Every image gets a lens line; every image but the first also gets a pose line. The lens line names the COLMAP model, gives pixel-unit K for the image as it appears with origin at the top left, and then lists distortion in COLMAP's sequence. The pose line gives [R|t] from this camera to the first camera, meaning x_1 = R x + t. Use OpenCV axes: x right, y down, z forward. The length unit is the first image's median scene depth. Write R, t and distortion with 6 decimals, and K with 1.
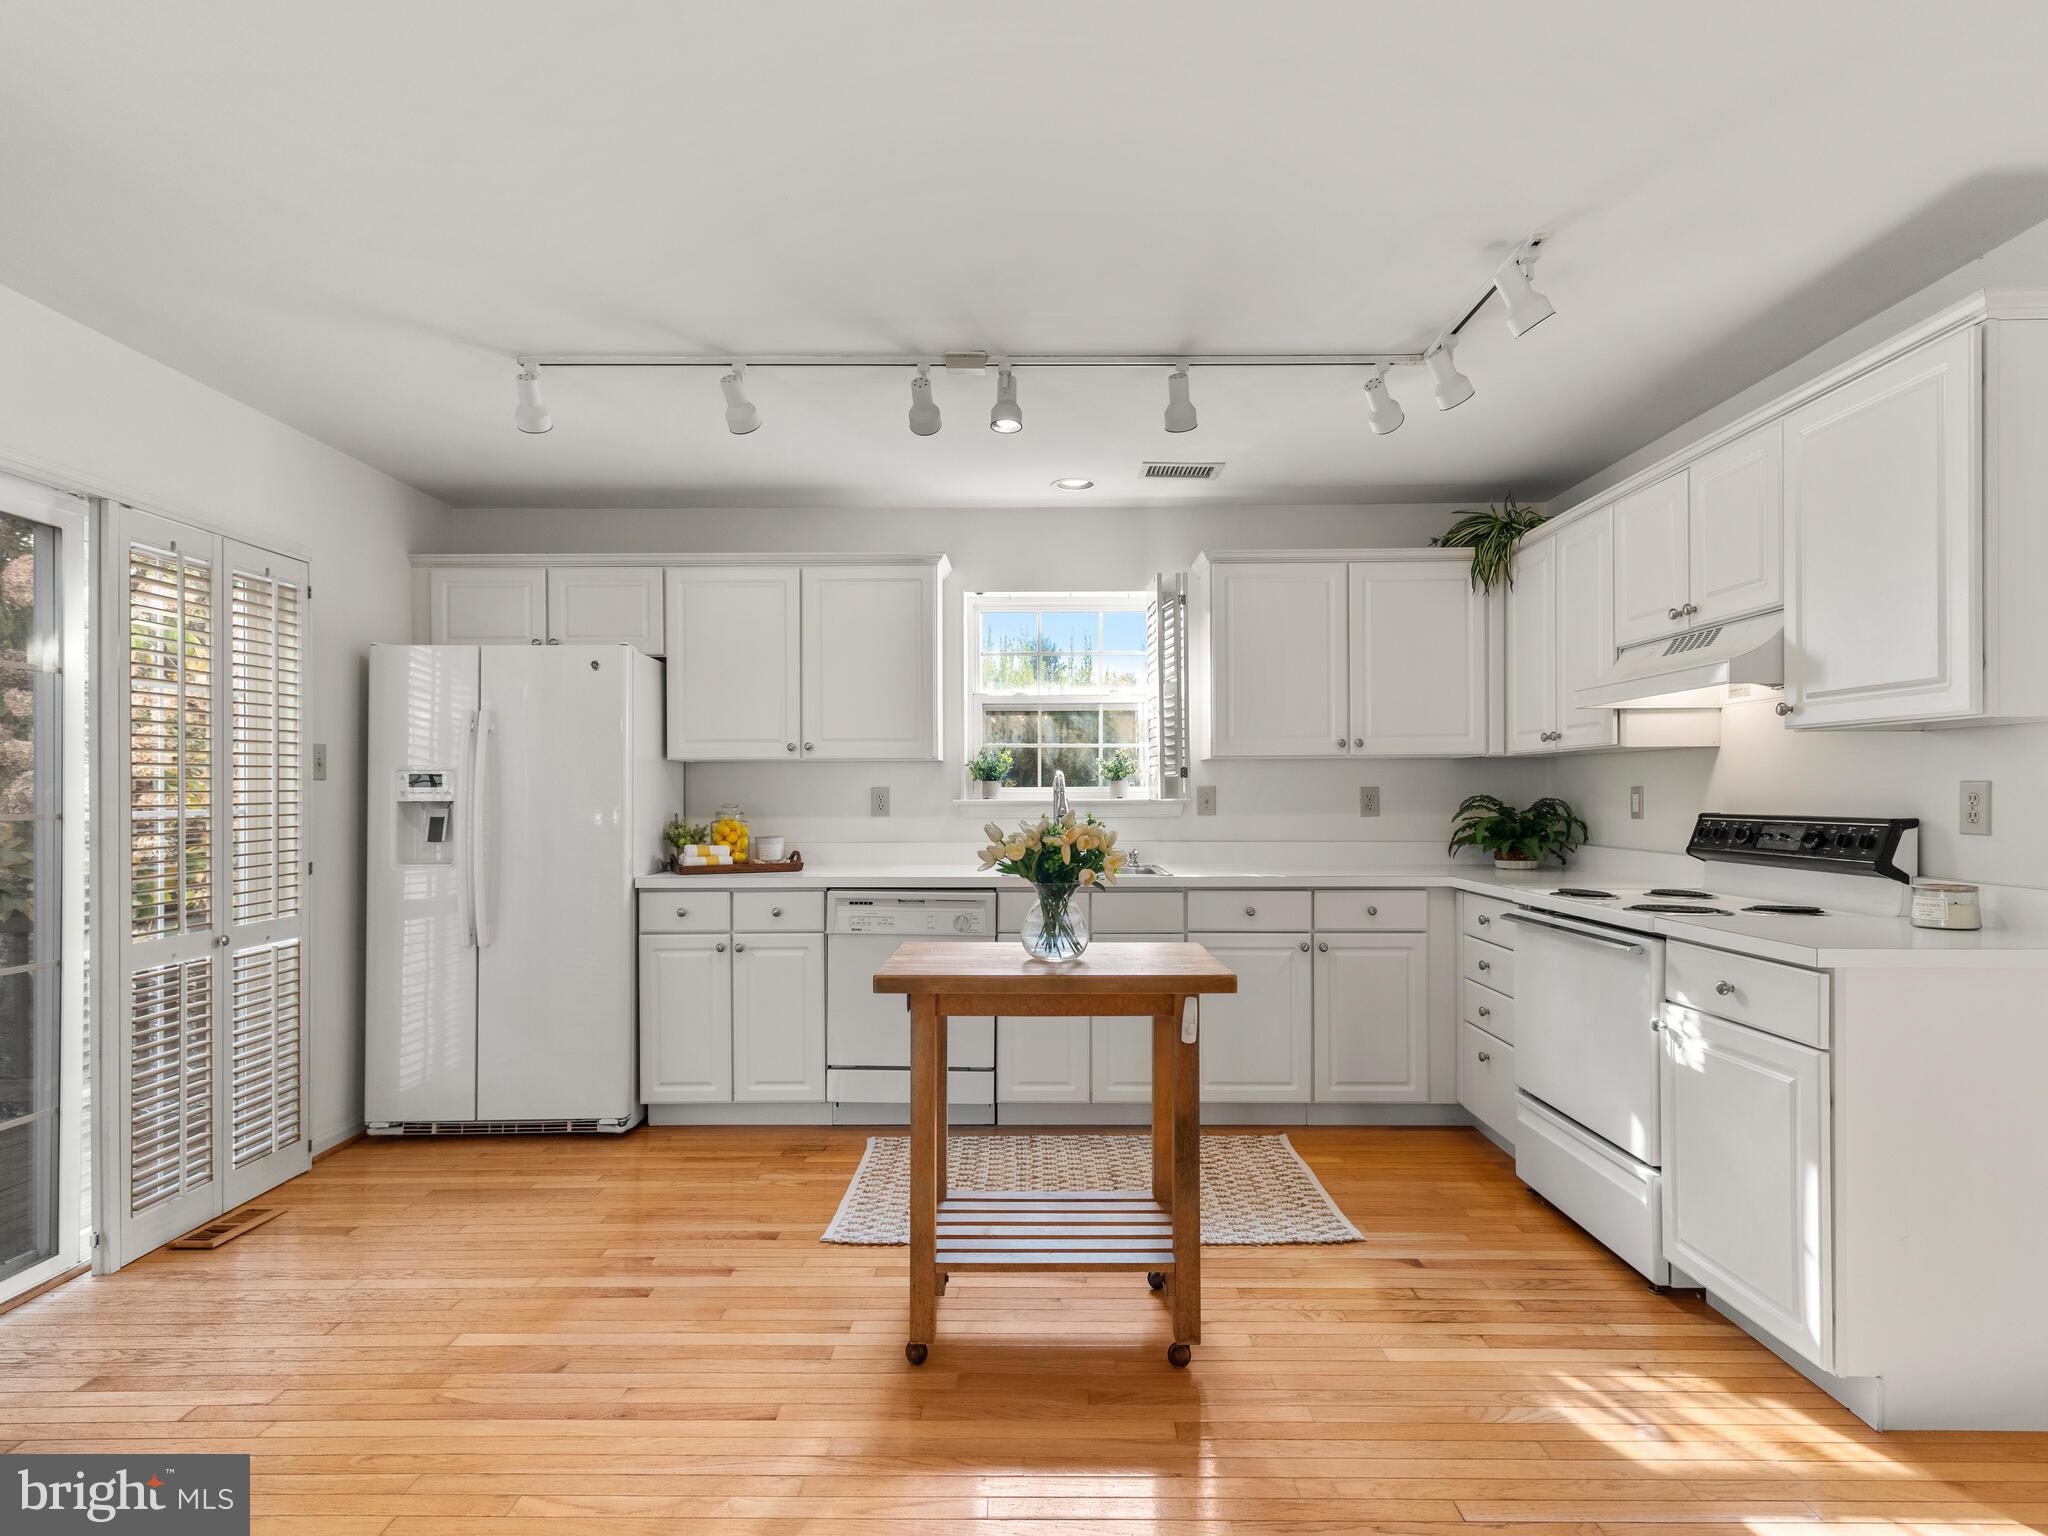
lens RADIAL K [[1086.5, 0, 1028.8], [0, 1086.5, 786.0], [0, 0, 1]] dist [0.014256, -0.000485]
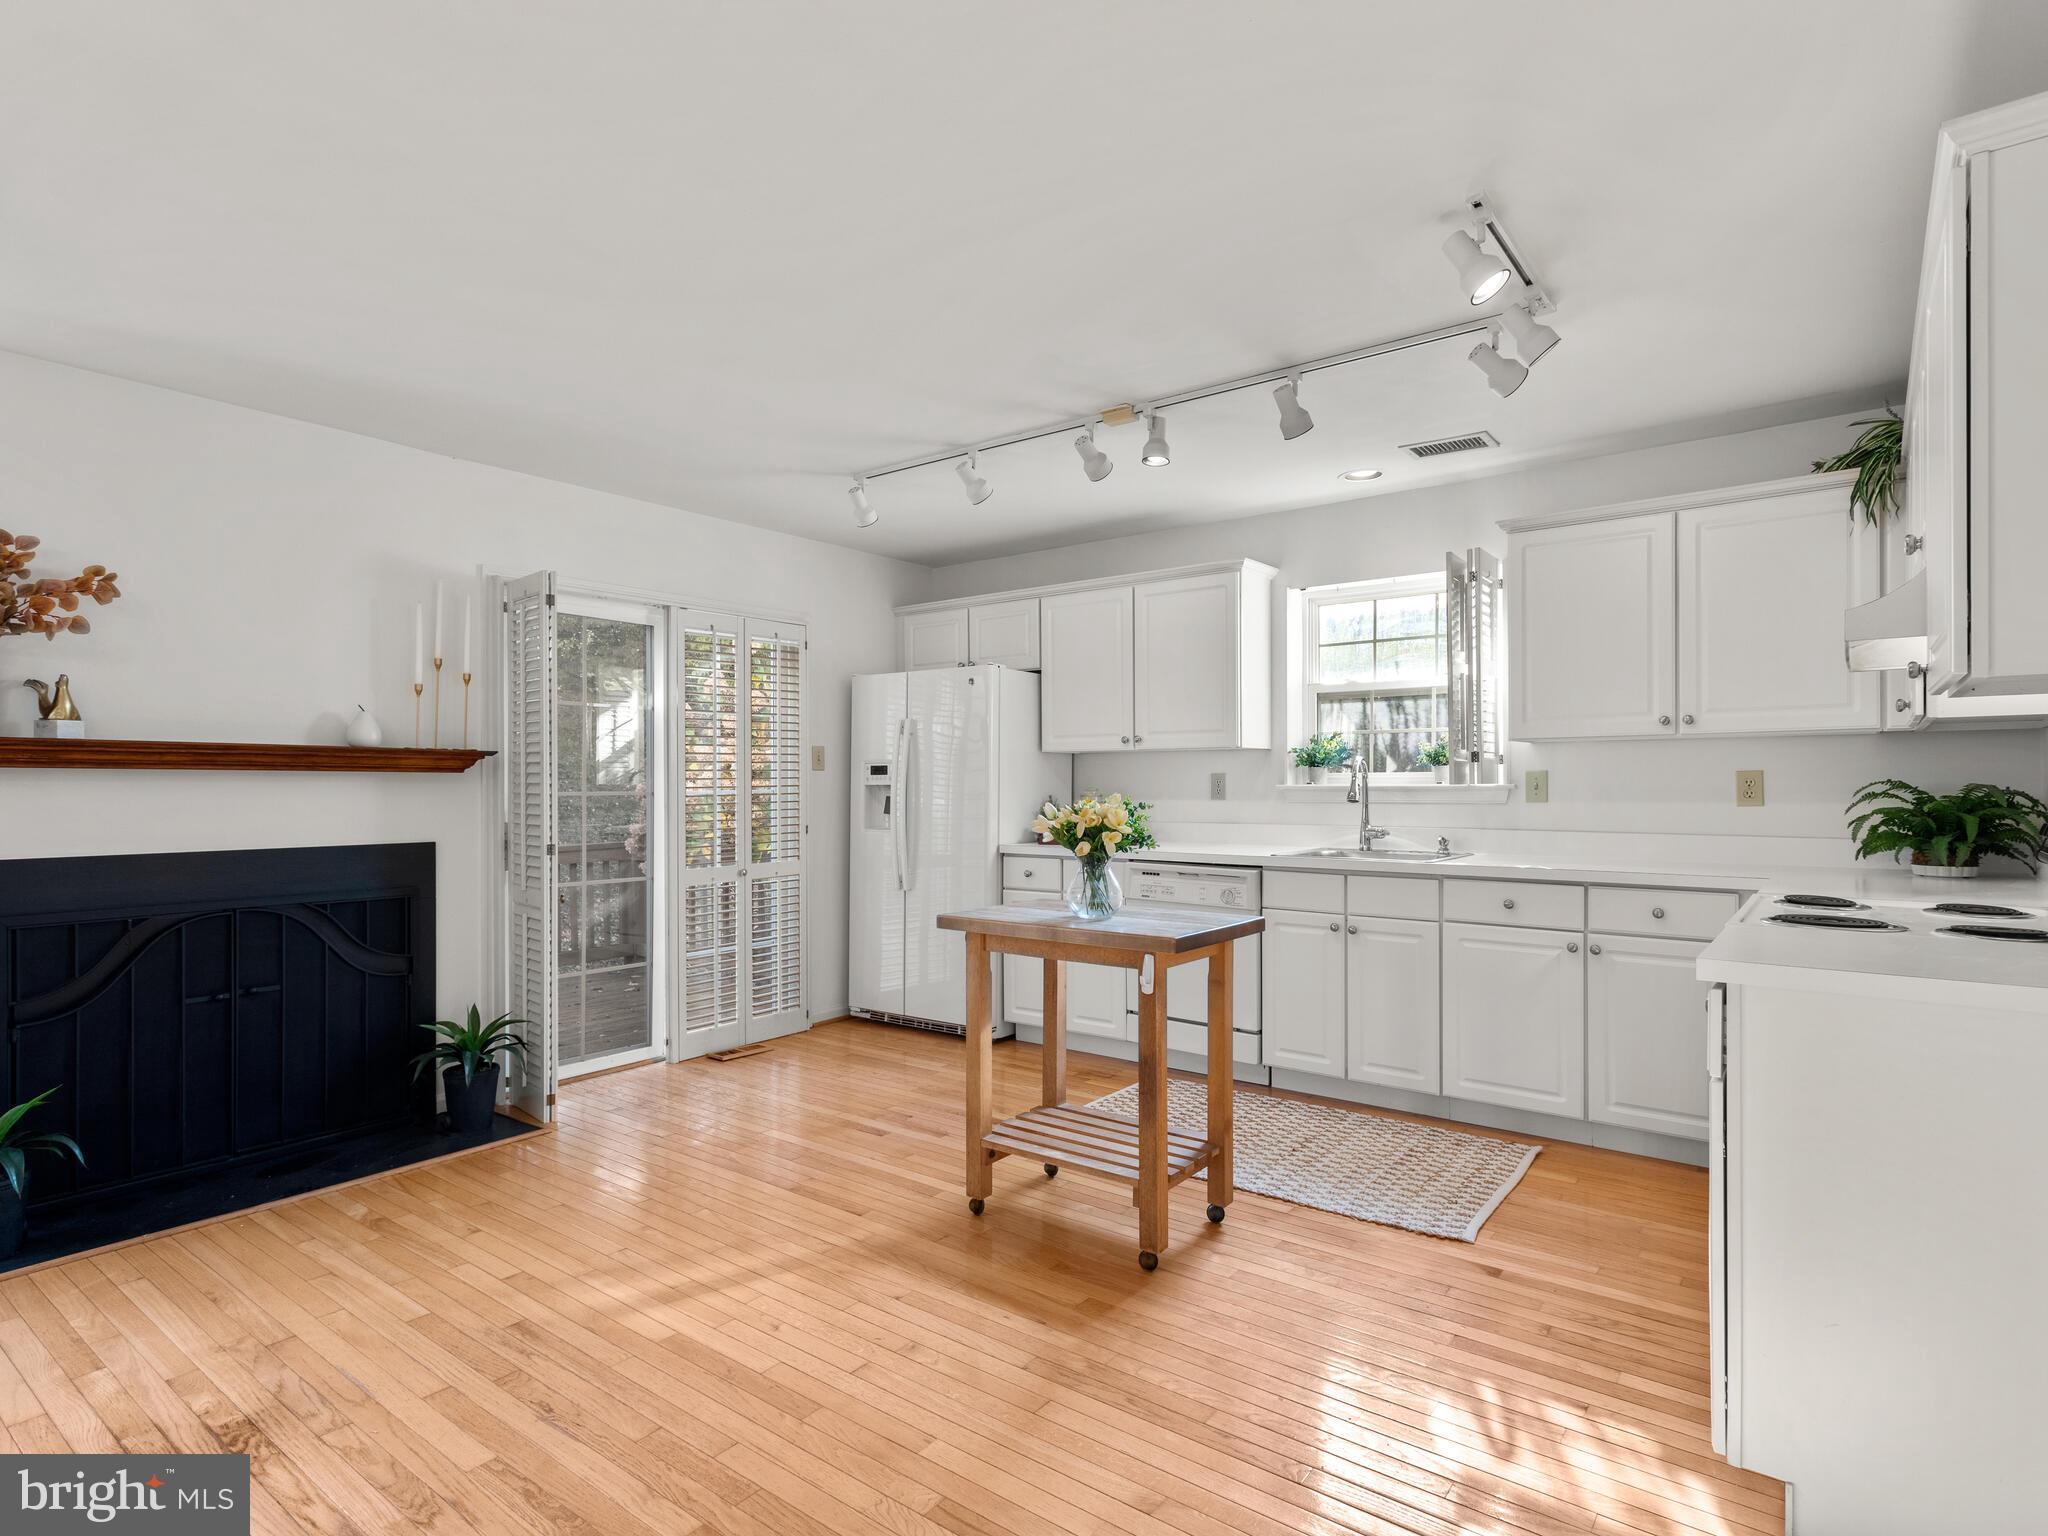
lens RADIAL K [[1086.0, 0, 1025.4], [0, 1086.0, 774.4], [0, 0, 1]] dist [0.013646, -0.001605]
pose [[0.796620, -0.003273, -0.604472, 0.445352], [0.005483, 0.999983, 0.001812, -0.001016], [0.604456, -0.004758, 0.796624, -0.003837]]
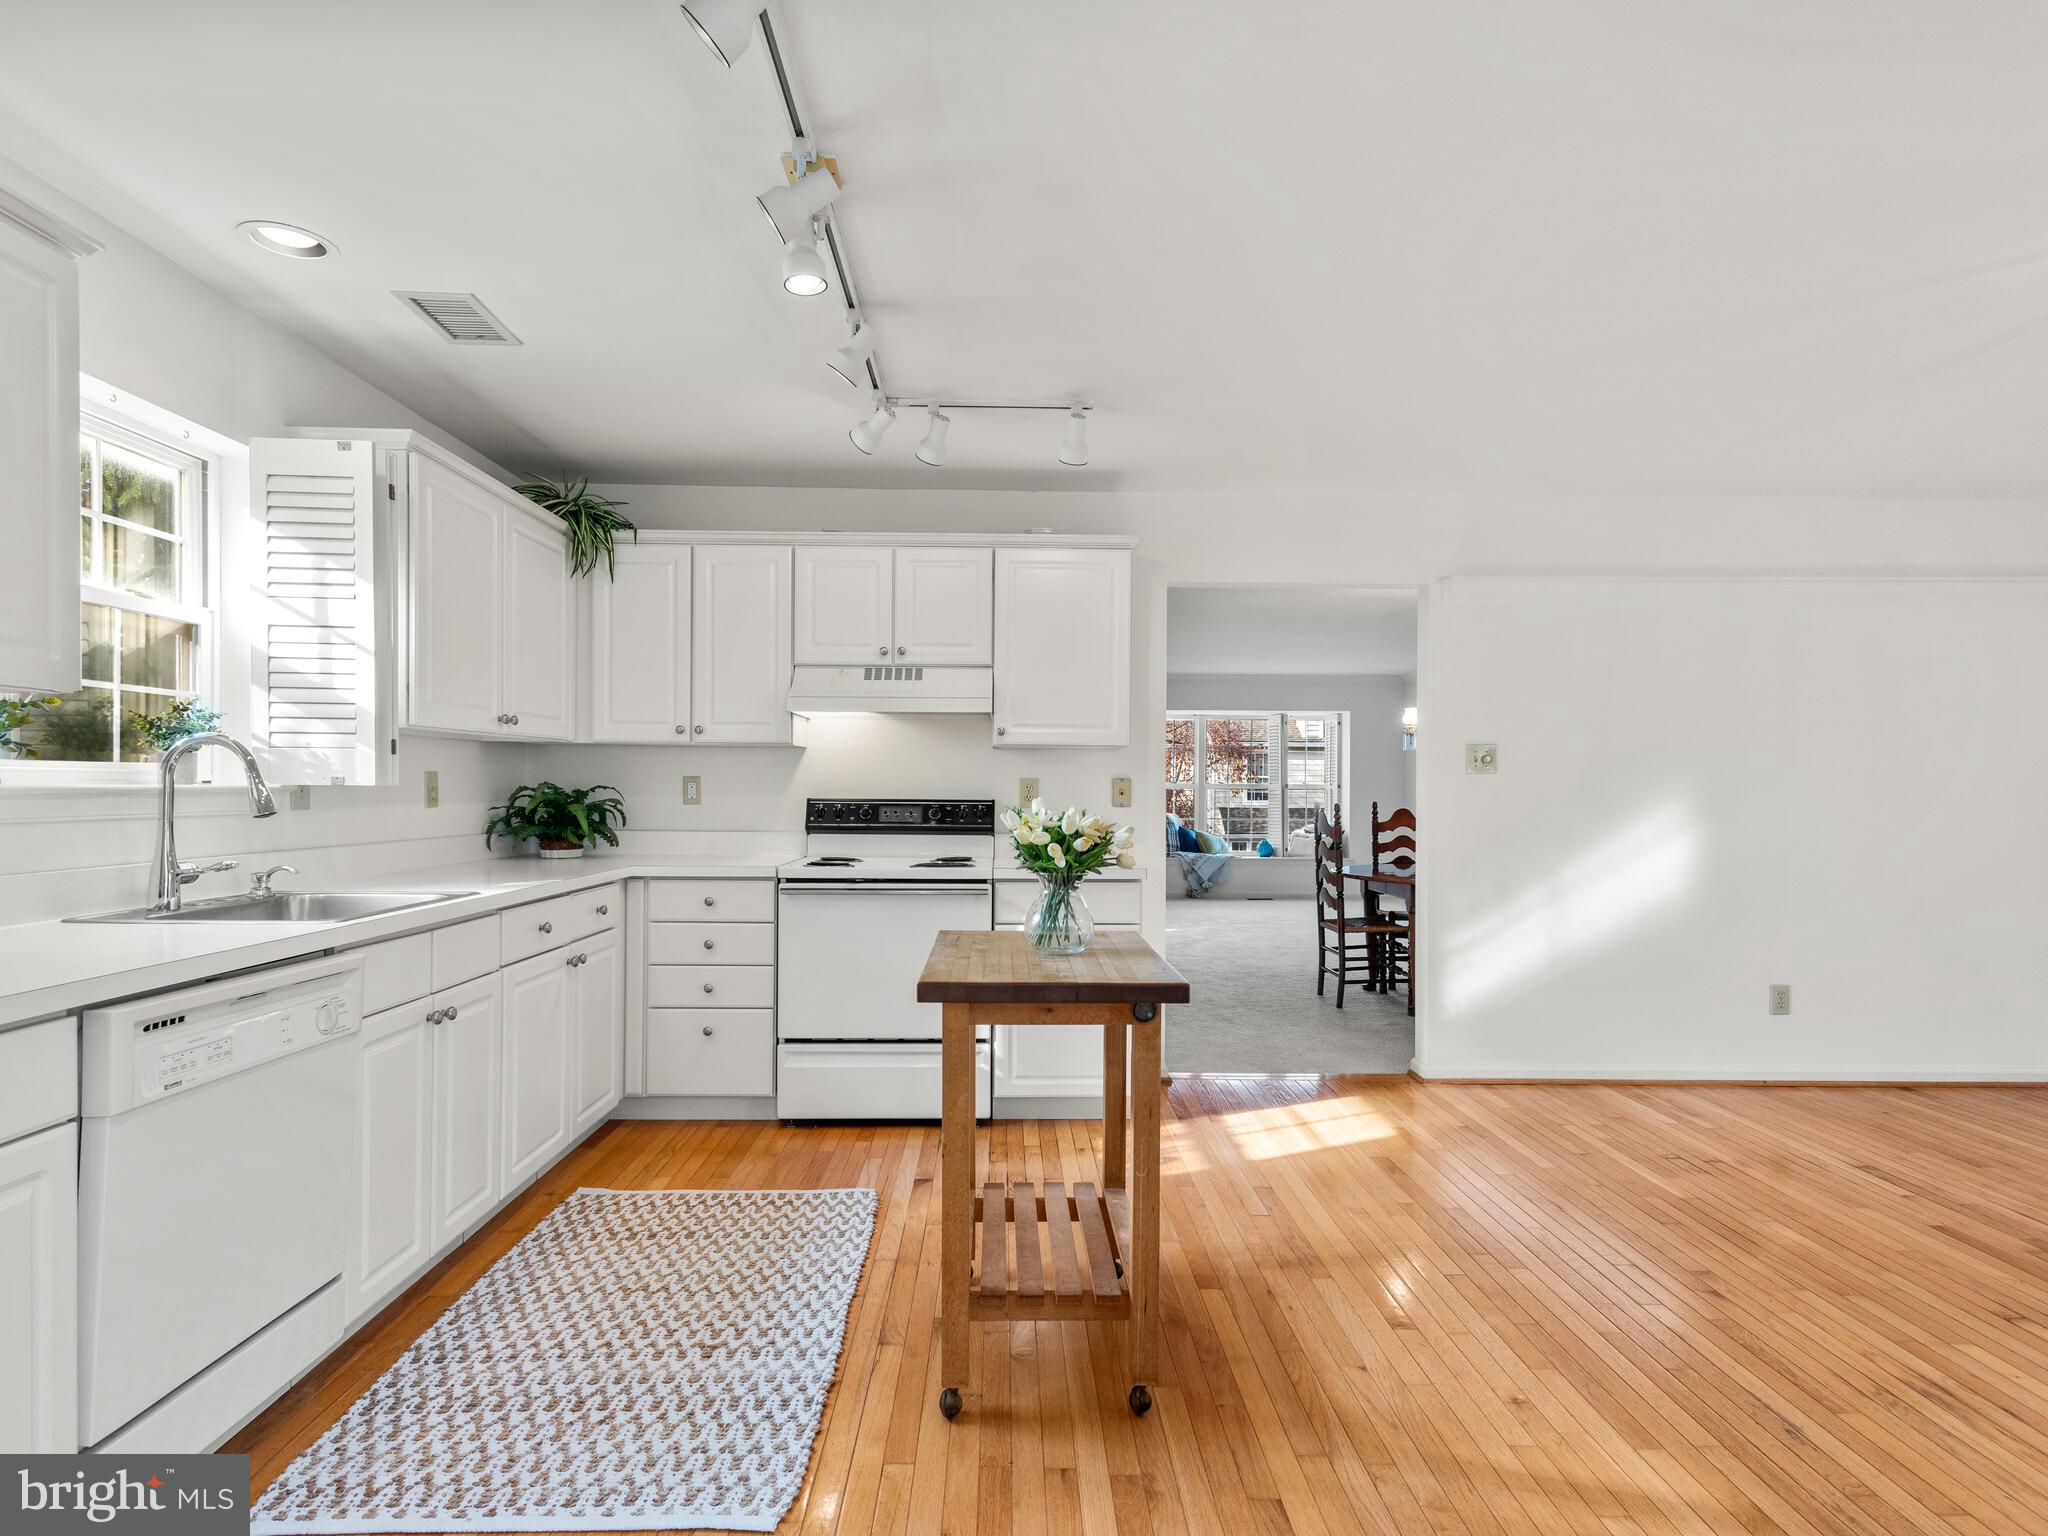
lens RADIAL K [[1086.0, 0, 1025.4], [0, 1086.0, 774.4], [0, 0, 1]] dist [0.013646, -0.001605]
pose [[-0.024071, 0.014014, 0.999612, -0.608950], [-0.012848, 0.999815, -0.014326, 0.010377], [-0.999628, -0.013188, -0.023887, 0.677809]]
